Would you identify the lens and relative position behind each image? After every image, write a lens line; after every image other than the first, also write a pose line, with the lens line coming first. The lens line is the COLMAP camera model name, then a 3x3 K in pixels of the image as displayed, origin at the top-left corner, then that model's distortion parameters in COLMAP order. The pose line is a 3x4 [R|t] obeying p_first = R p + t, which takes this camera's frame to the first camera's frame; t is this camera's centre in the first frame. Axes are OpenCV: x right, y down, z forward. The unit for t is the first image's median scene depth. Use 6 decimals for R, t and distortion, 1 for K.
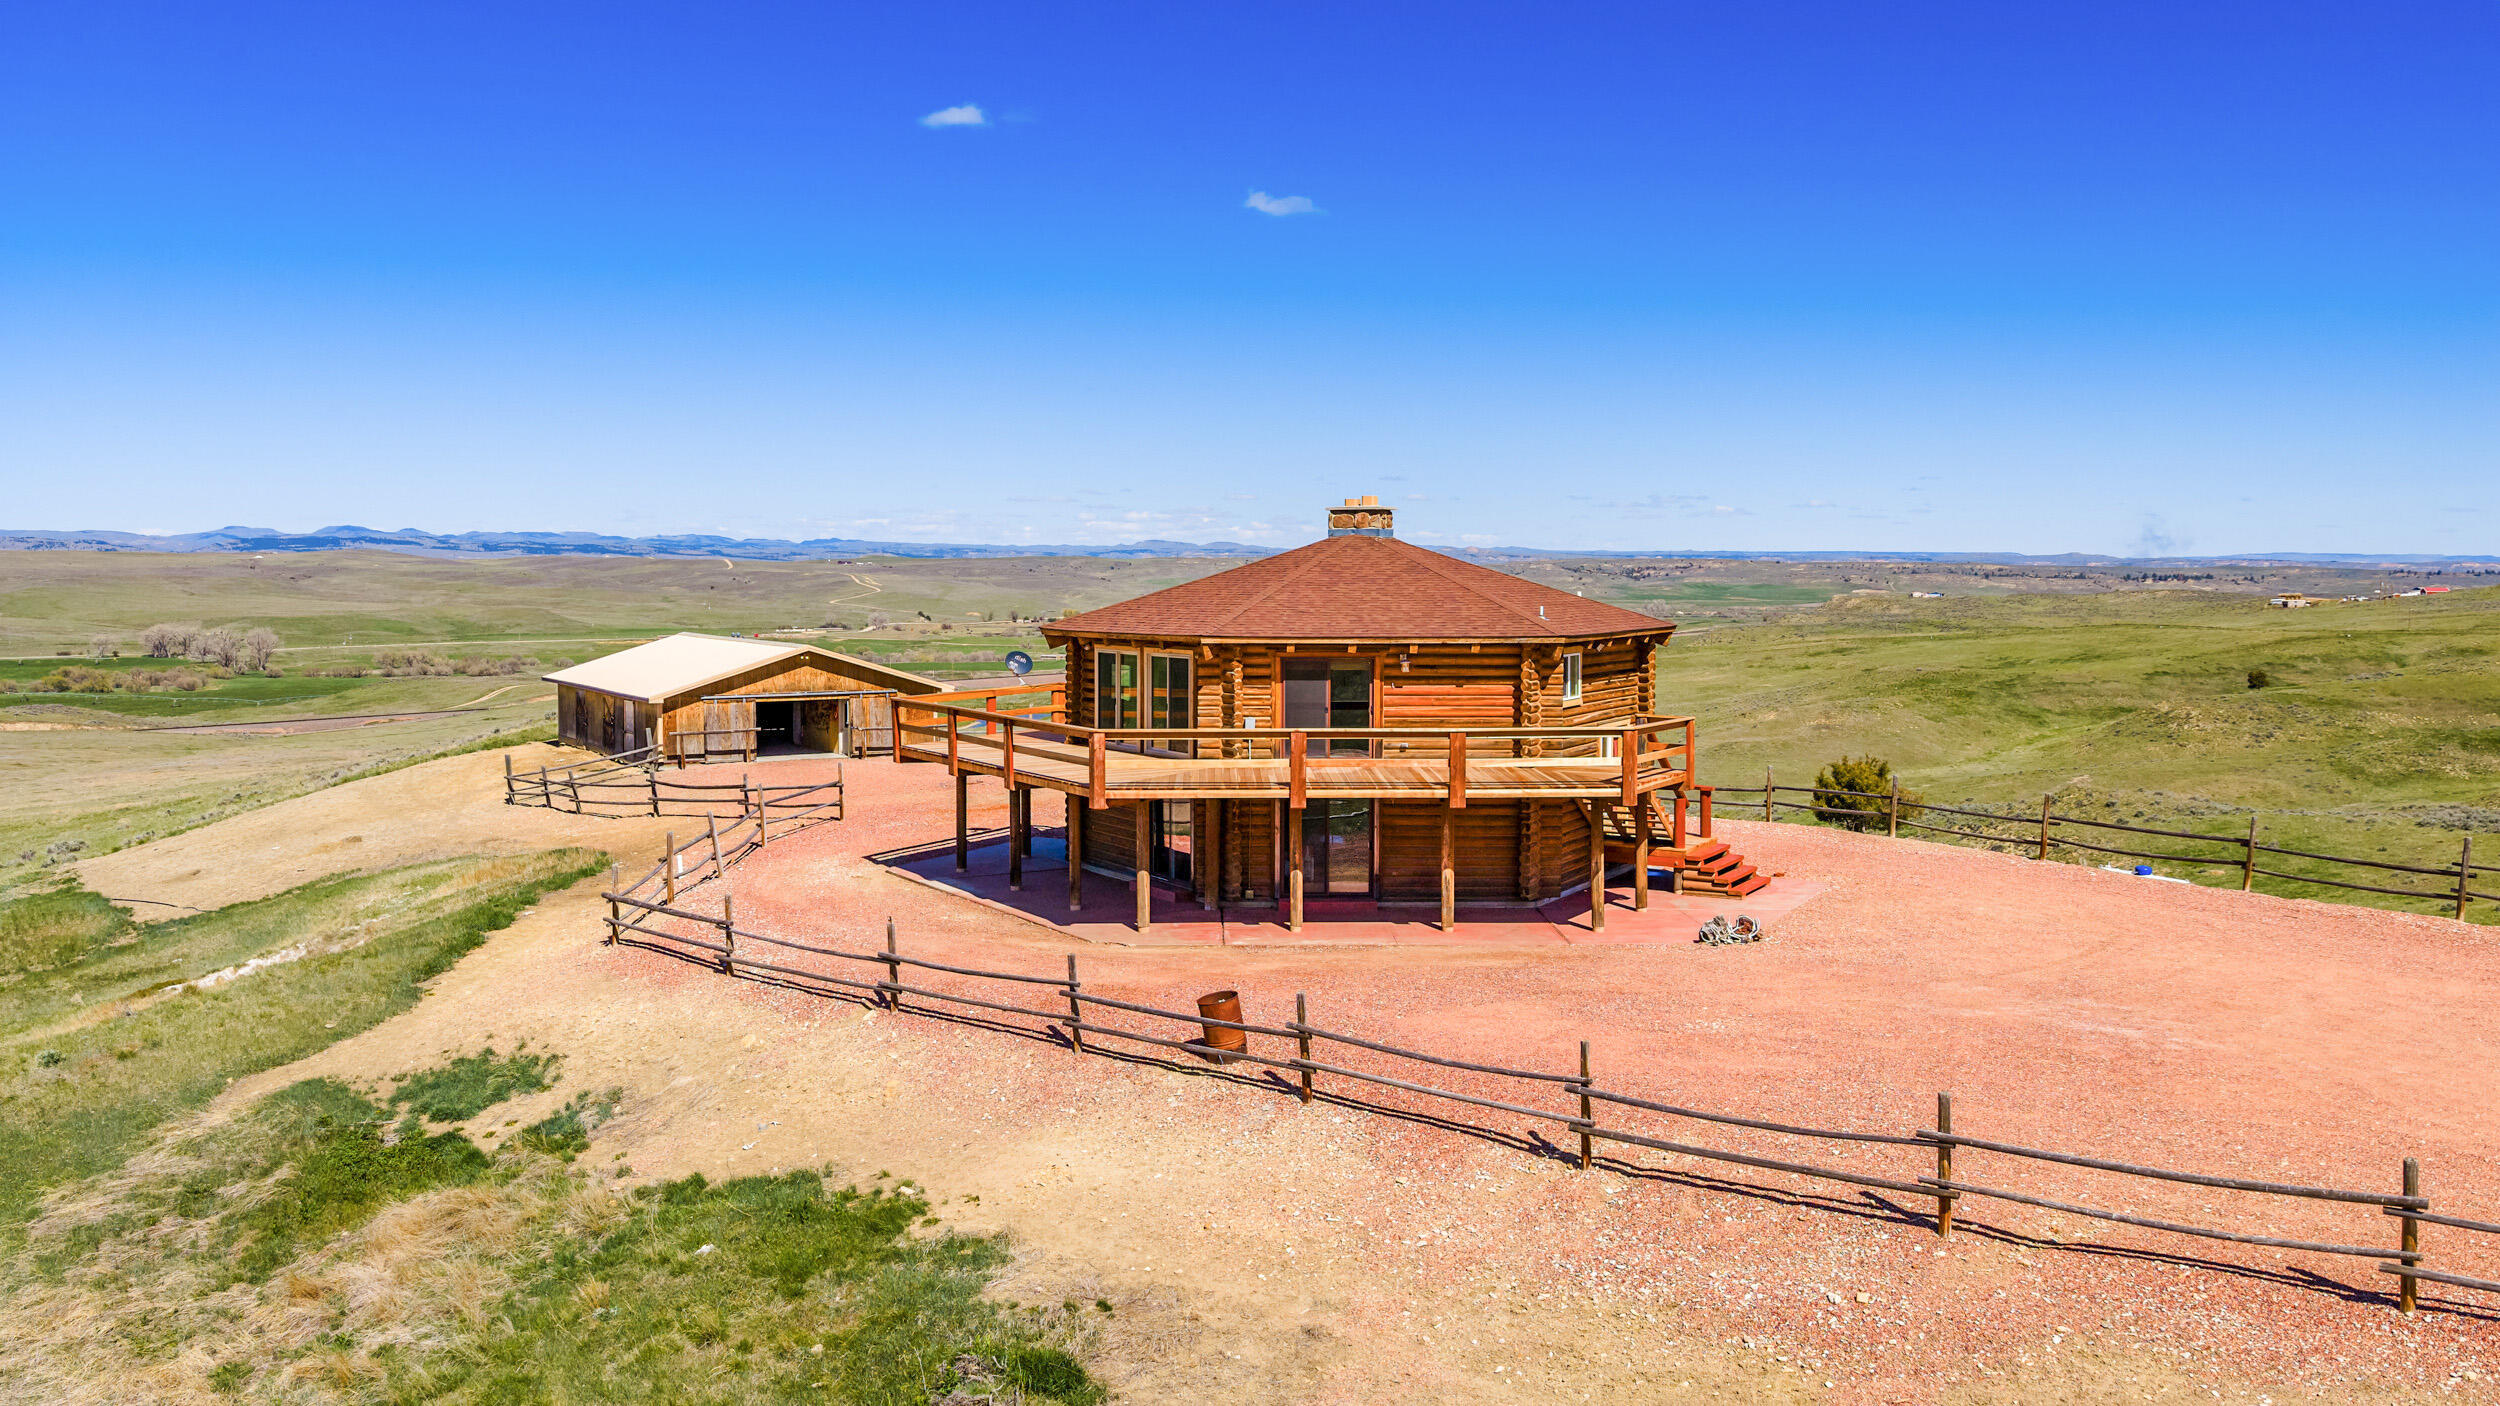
lens RADIAL K [[2060.3, 0, 1241.8], [0, 2060.3, 692.6], [0, 0, 1]] dist [0.031553, -0.064340]
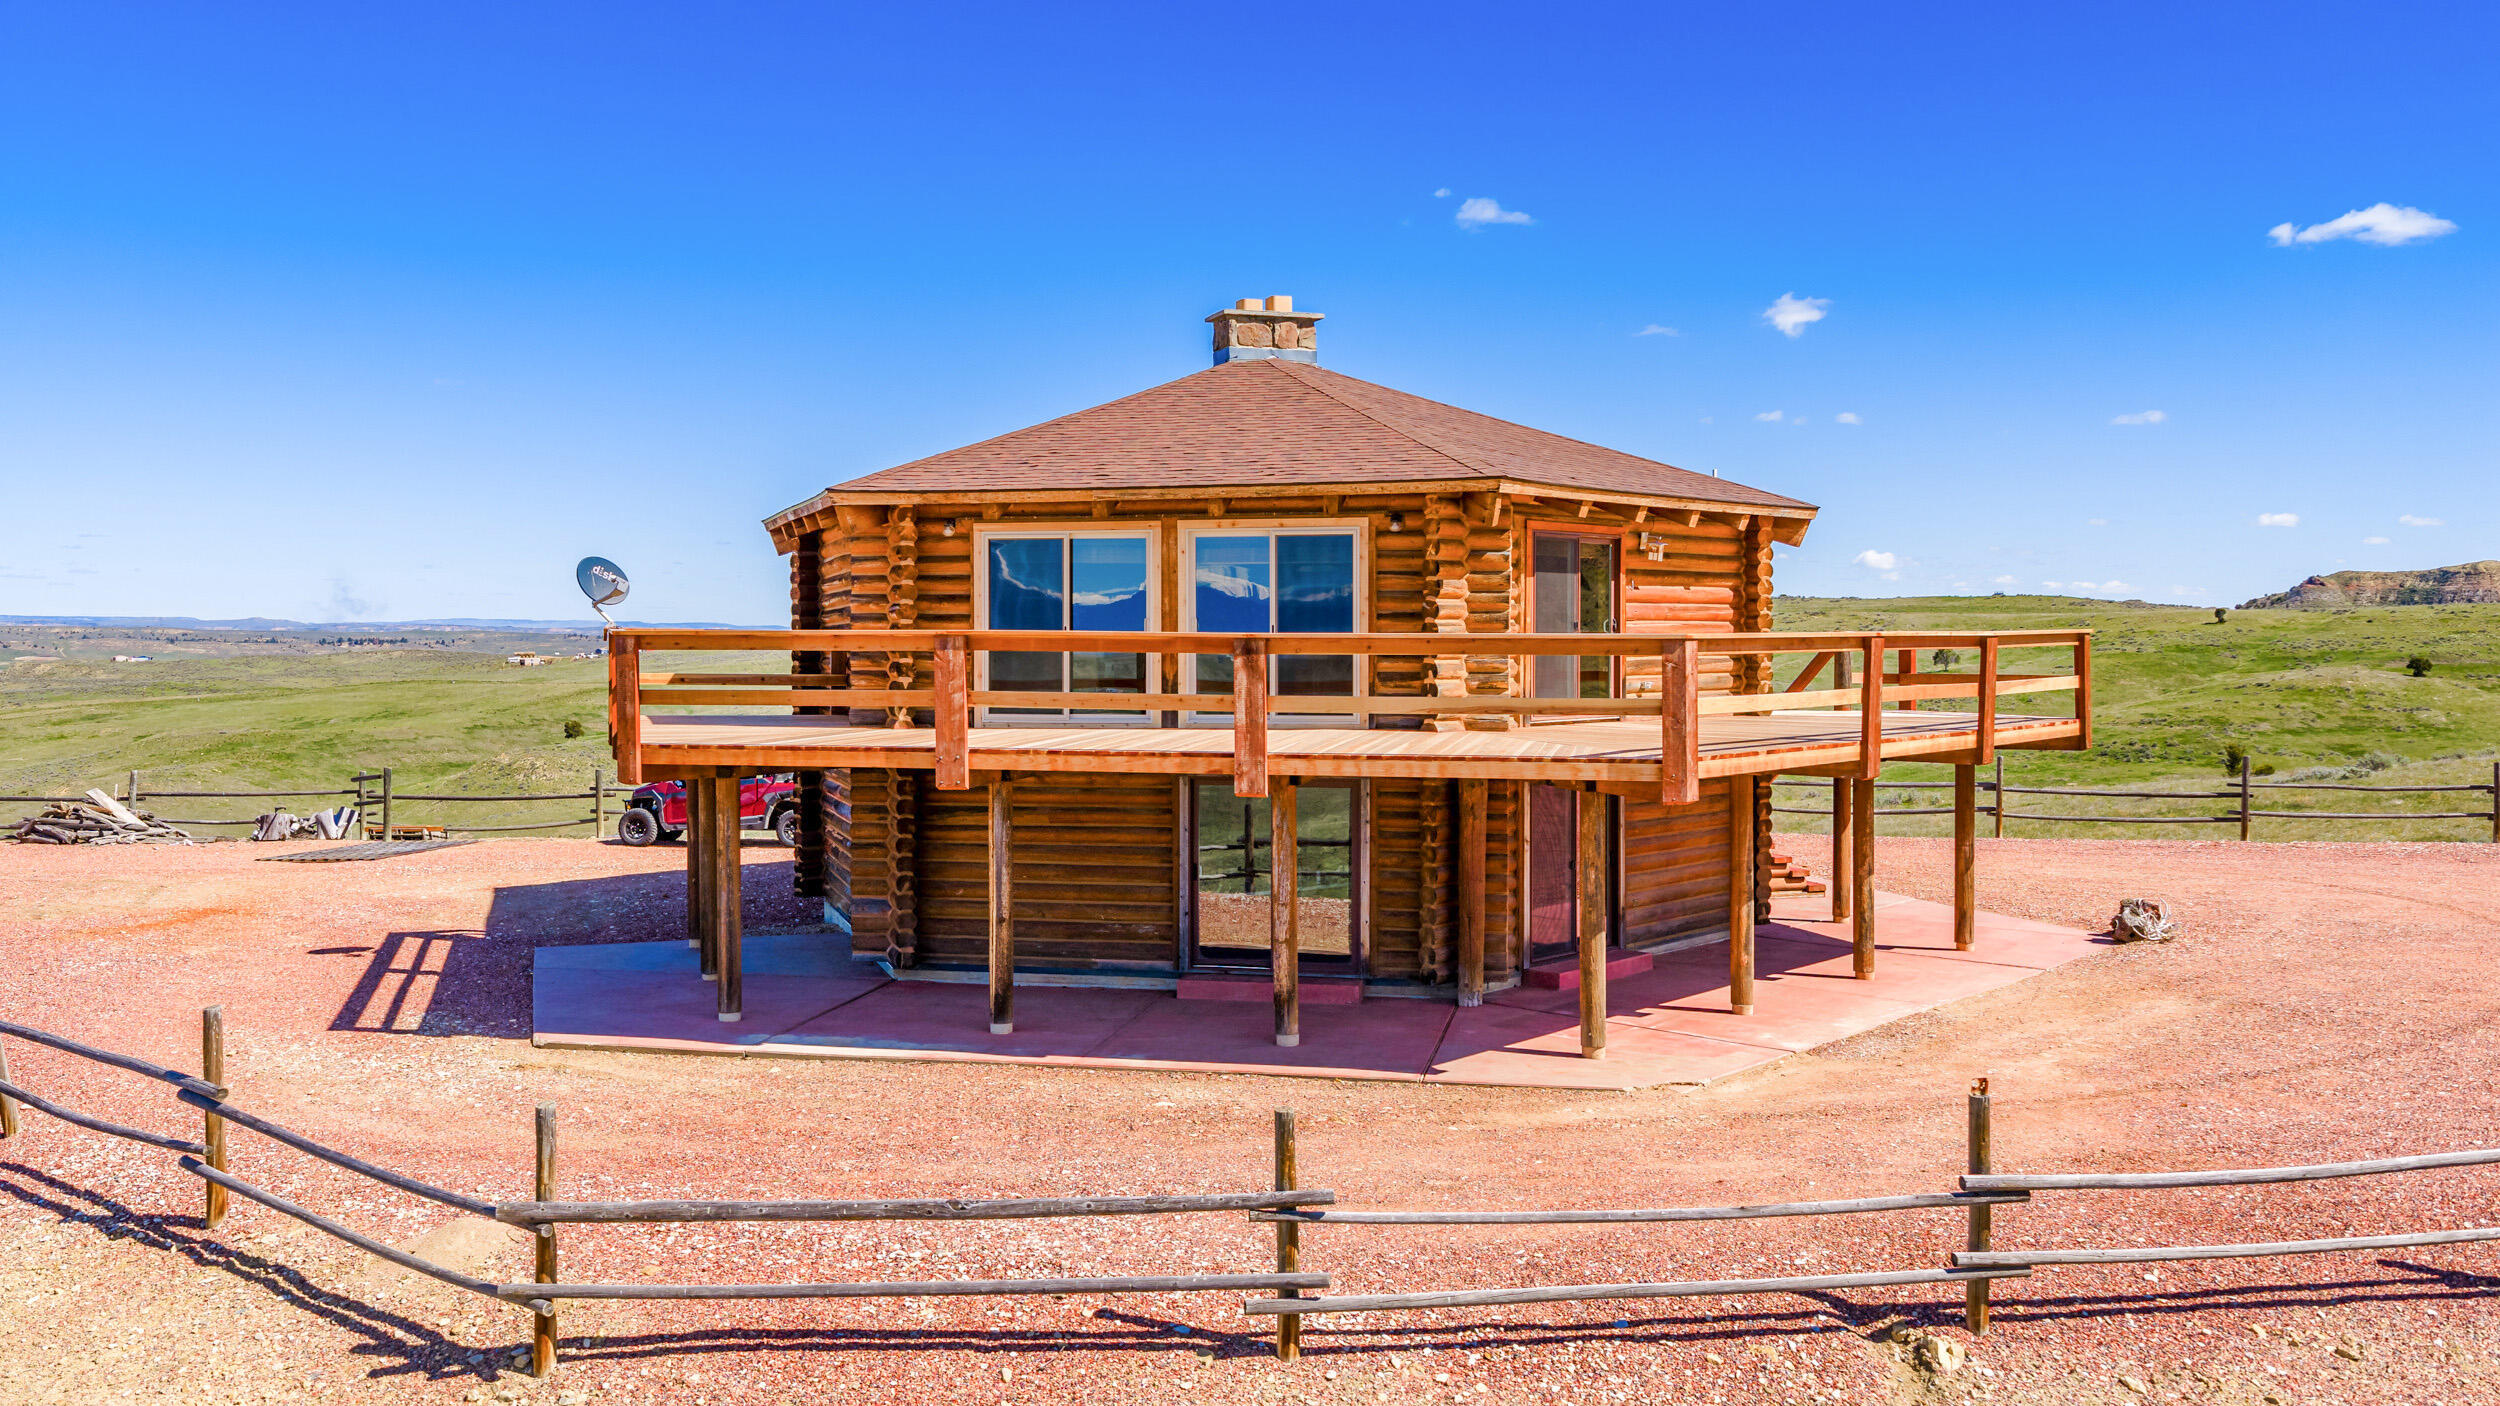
lens RADIAL K [[2060.3, 0, 1255.7], [0, 2060.3, 714.2], [0, 0, 1]] dist [0.031553, -0.064340]
pose [[0.671348, -0.031142, 0.740488, -0.039653], [0.046870, 0.998901, -0.000483, 0.002604], [-0.739659, 0.035031, 0.672070, 0.061634]]
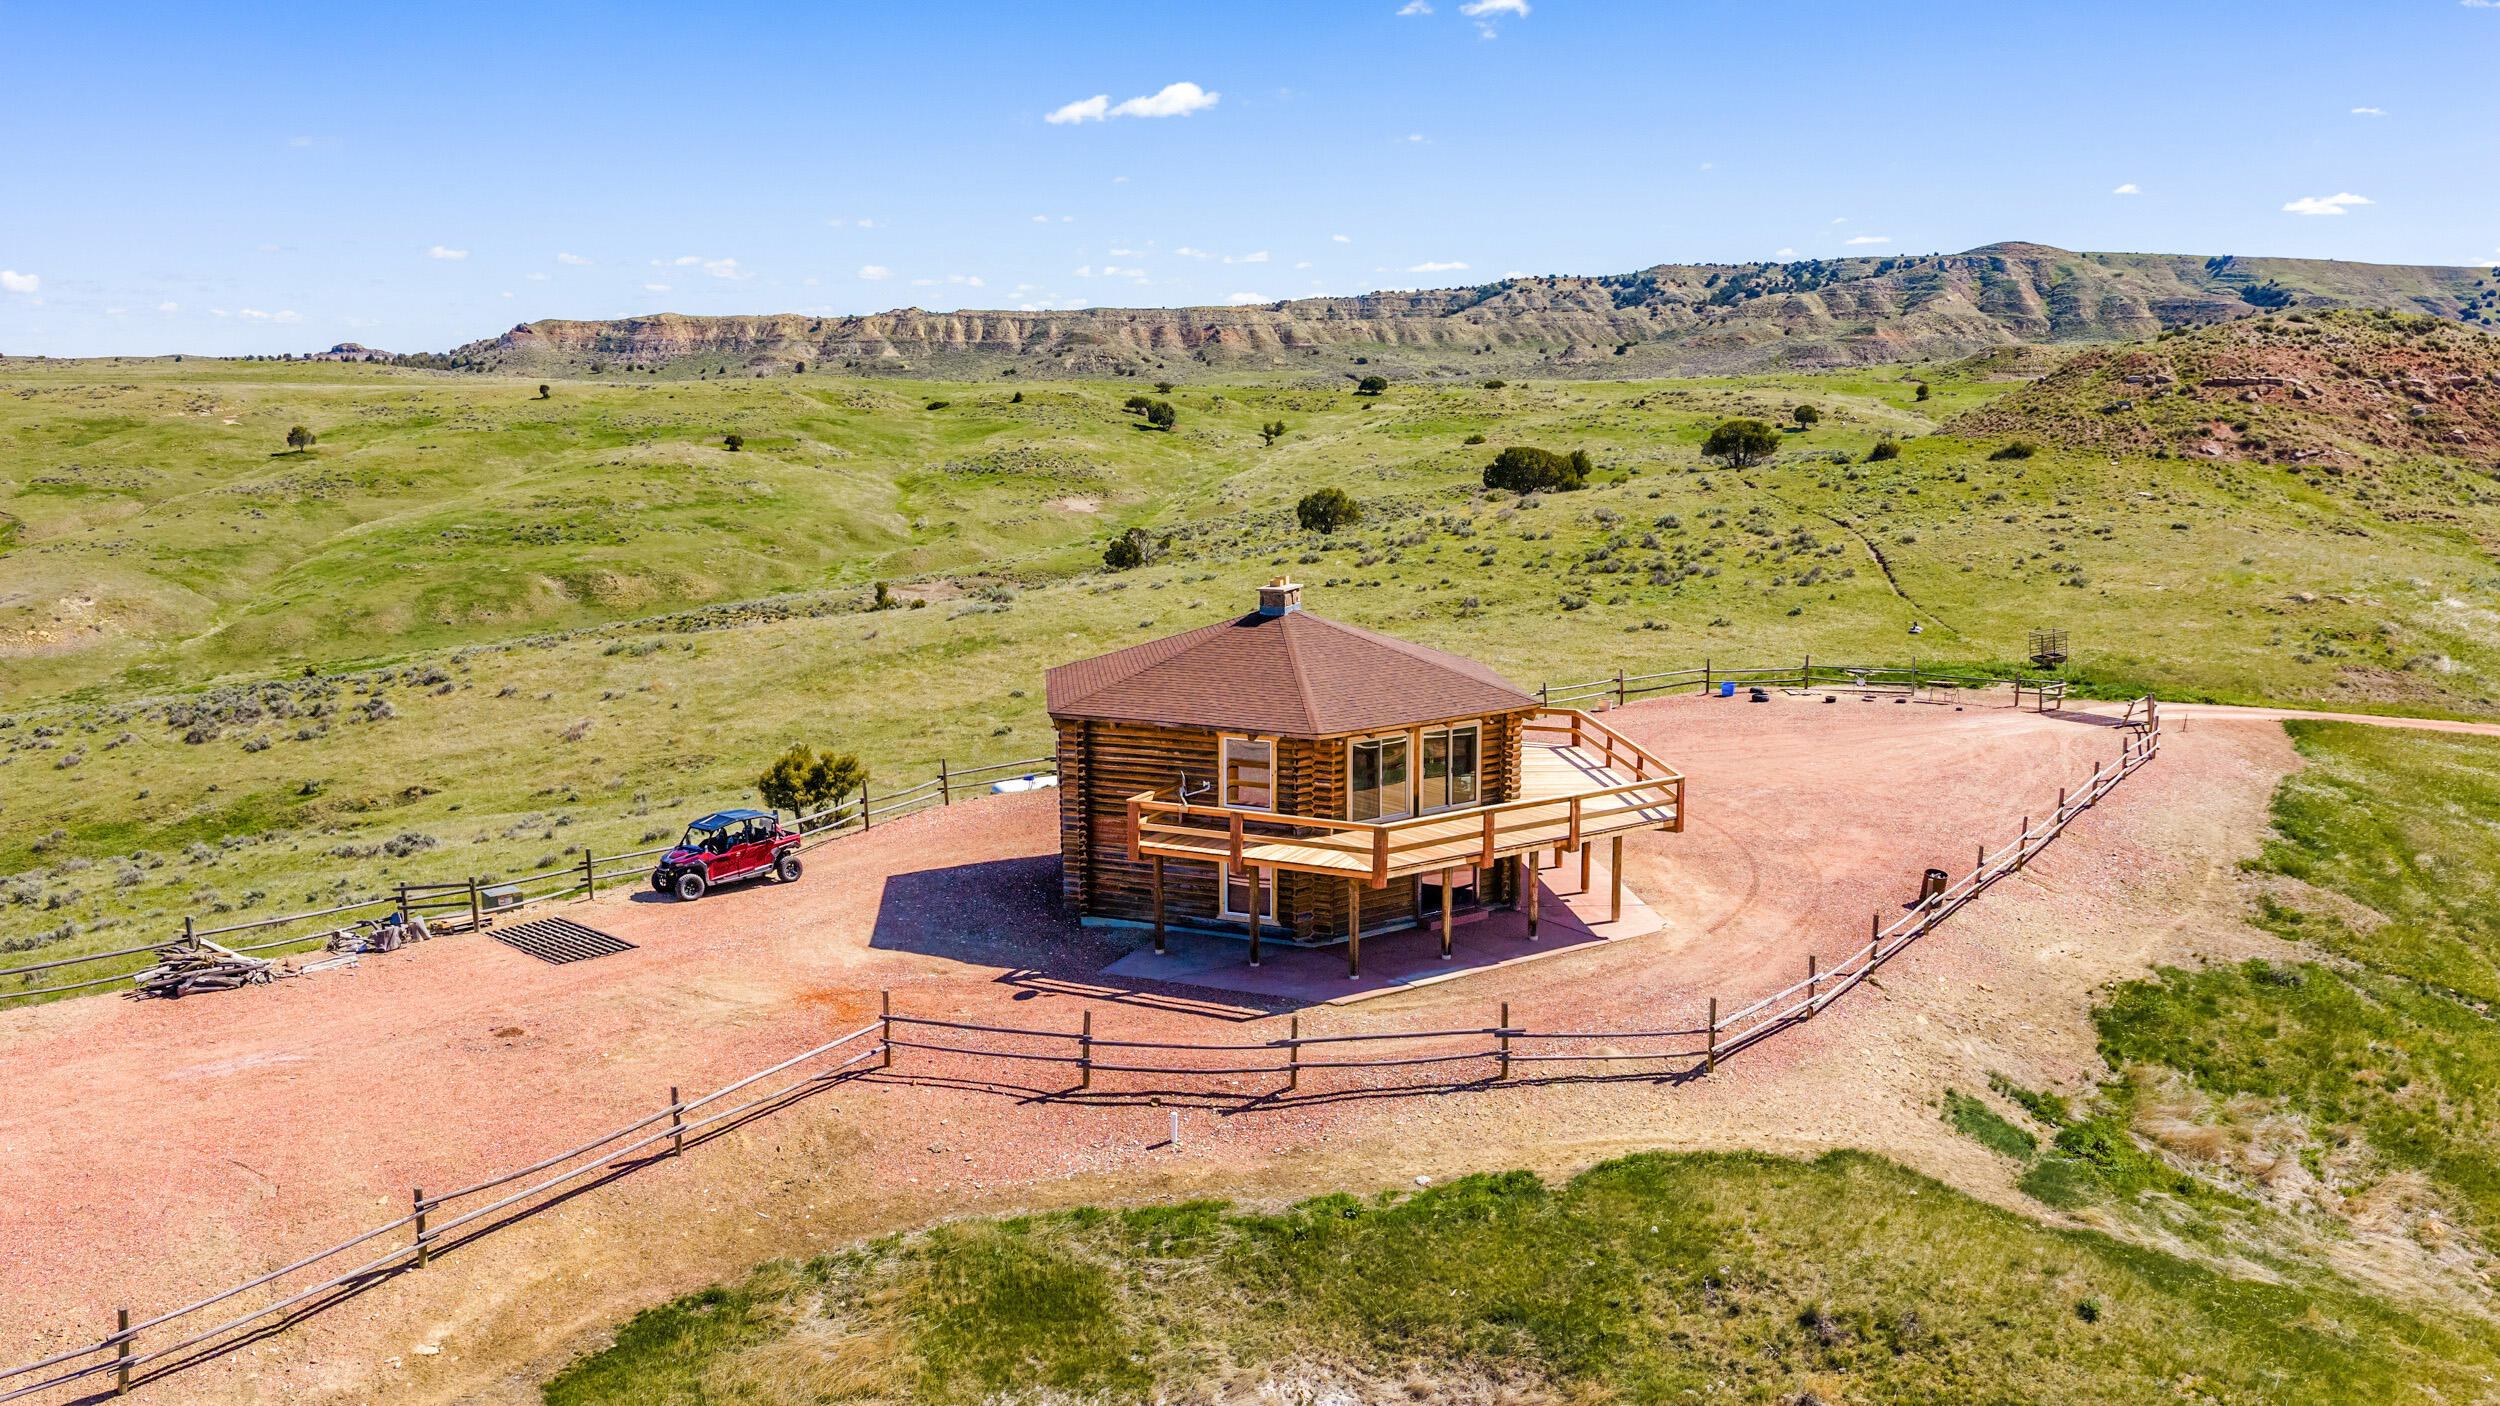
lens RADIAL K [[2060.3, 0, 1249.2], [0, 2060.3, 706.1], [0, 0, 1]] dist [0.031553, -0.064340]
pose [[-0.088567, -0.164320, 0.982423, -0.114478], [0.060545, 0.983587, 0.169973, -0.023094], [-0.994228, 0.074535, -0.077164, 0.113764]]
